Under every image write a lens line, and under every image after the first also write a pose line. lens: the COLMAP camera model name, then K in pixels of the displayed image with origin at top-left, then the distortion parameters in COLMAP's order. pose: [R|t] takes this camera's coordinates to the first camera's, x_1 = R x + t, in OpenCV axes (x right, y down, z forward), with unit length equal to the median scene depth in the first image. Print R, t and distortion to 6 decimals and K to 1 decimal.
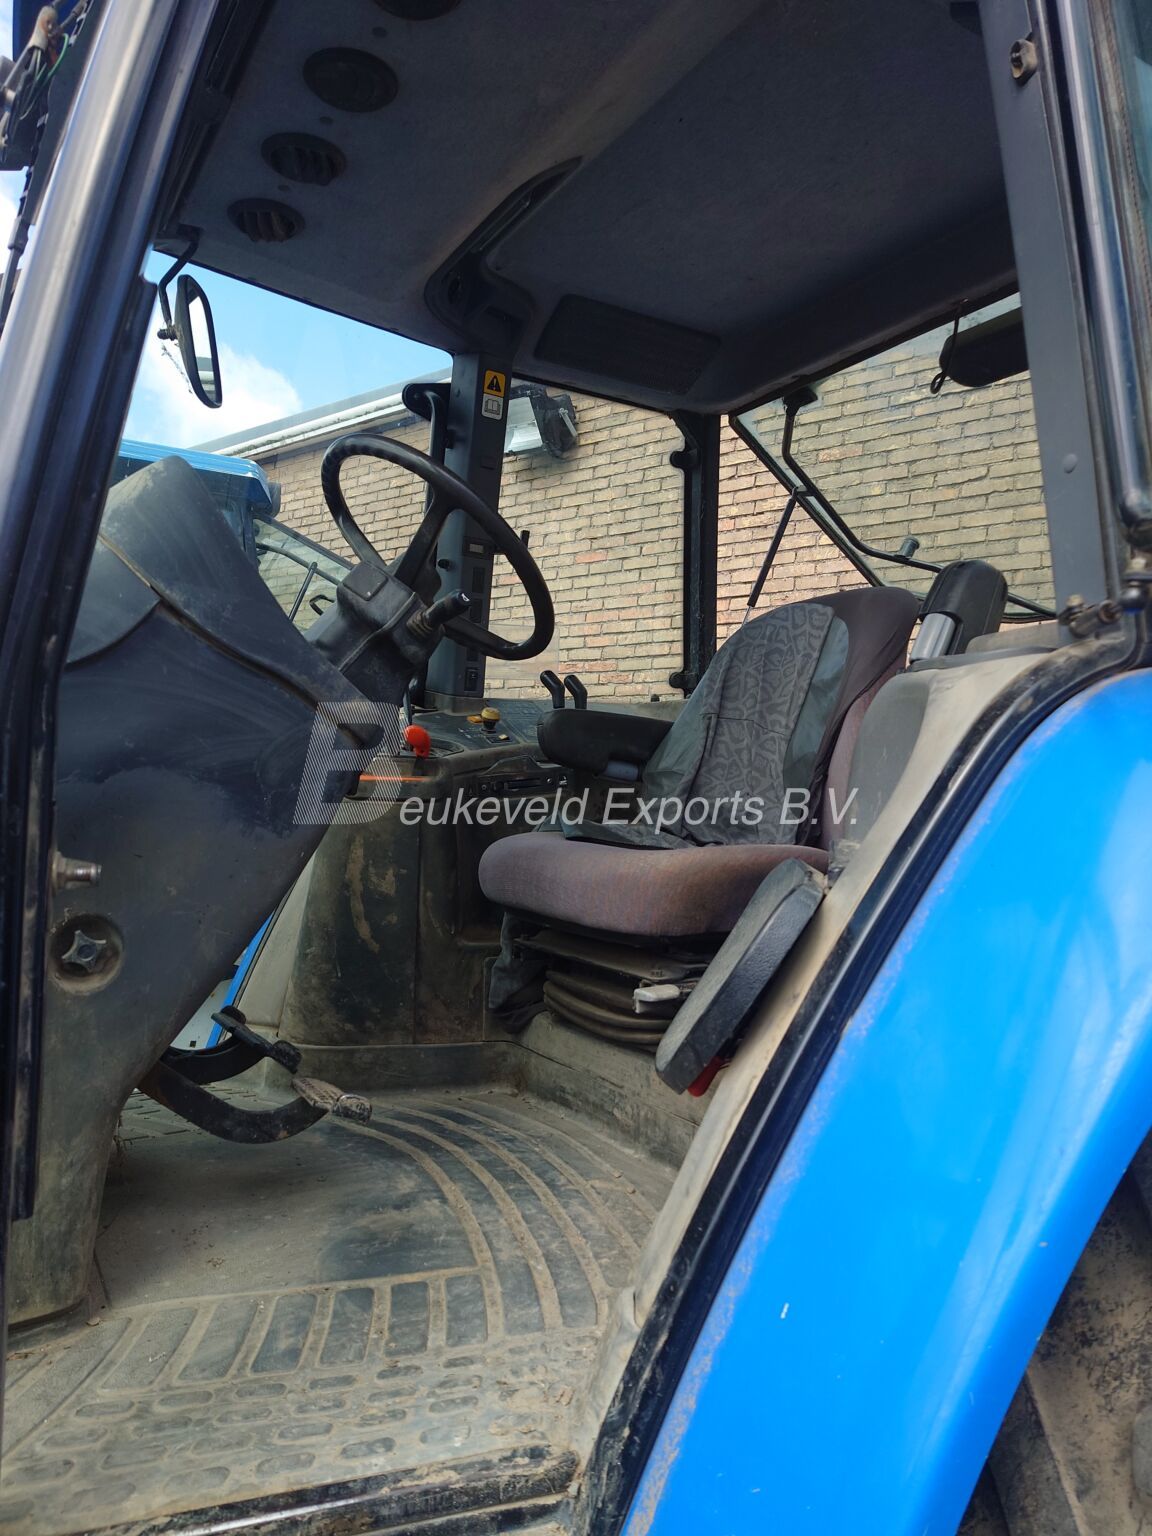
lens RADIAL K [[1111.0, 0, 564.3], [0, 1111.0, 772.0], [0, 0, 1]] dist [0.001713, 0.009613]
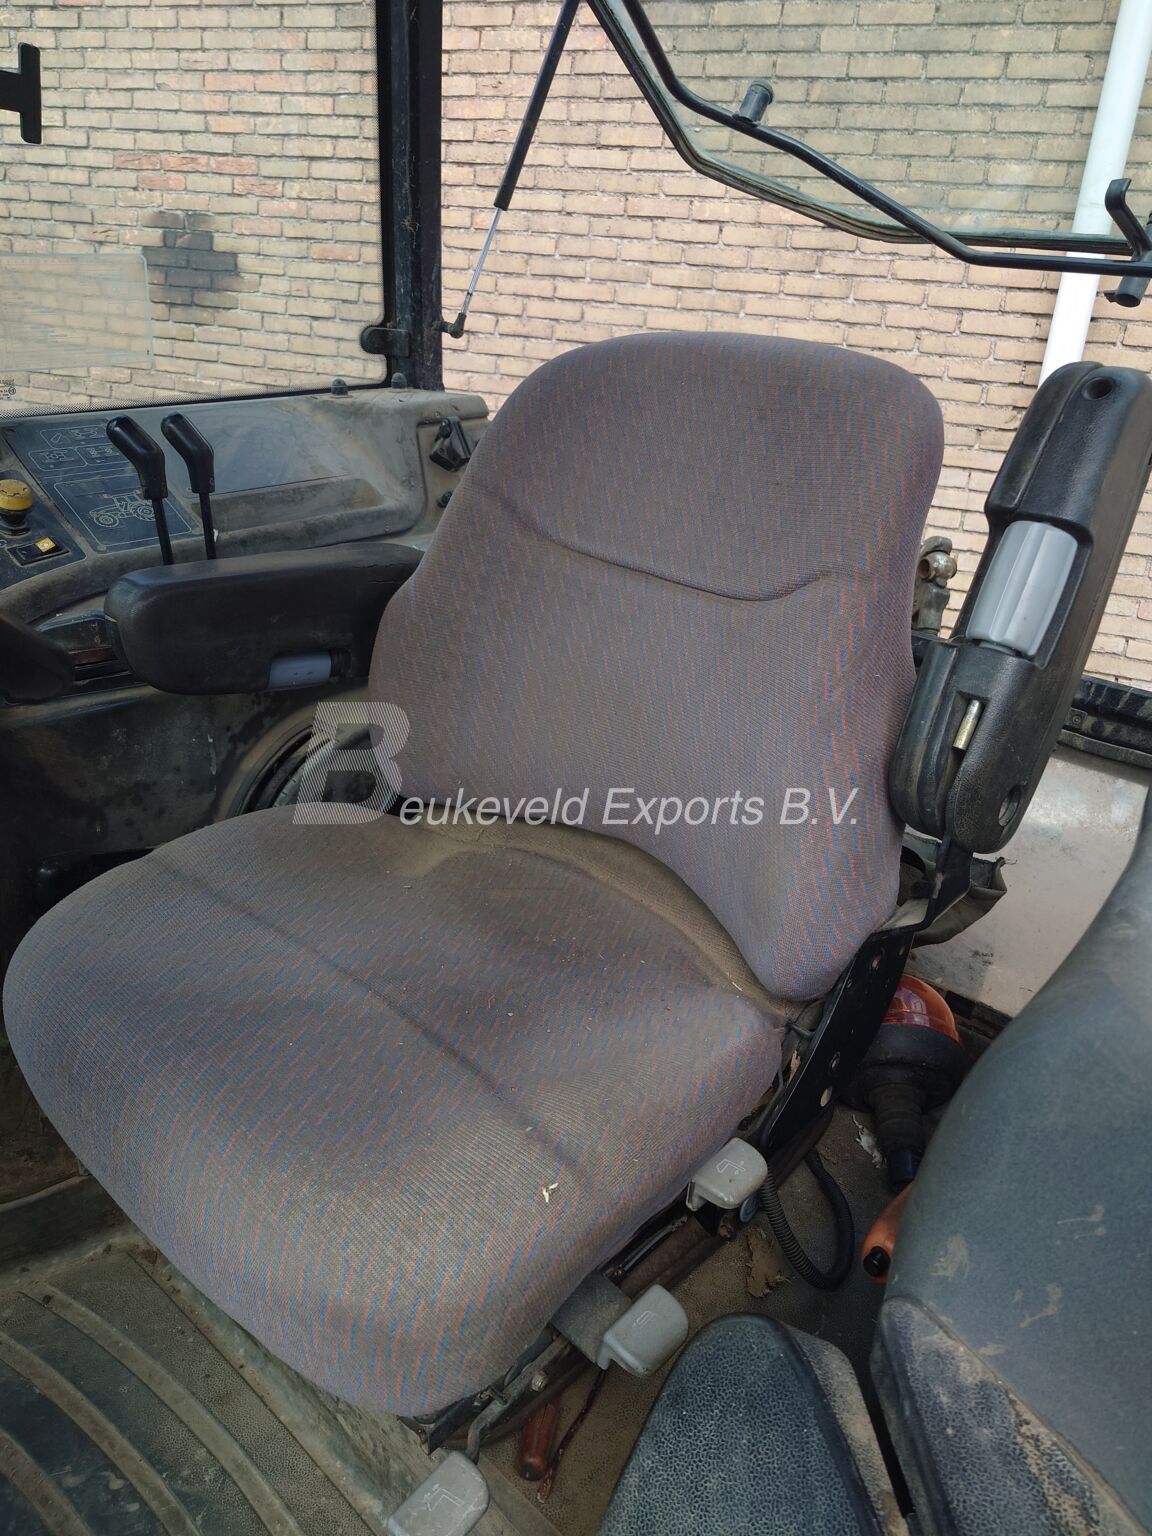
lens RADIAL K [[1111.0, 0, 578.4], [0, 1111.0, 763.9], [0, 0, 1]] dist [0.001713, 0.009613]
pose [[0.955765, -0.091809, 0.279436, 0.009952], [-0.038593, 0.902681, 0.428577, -0.066284], [-0.291589, -0.420403, 0.859207, 0.182021]]
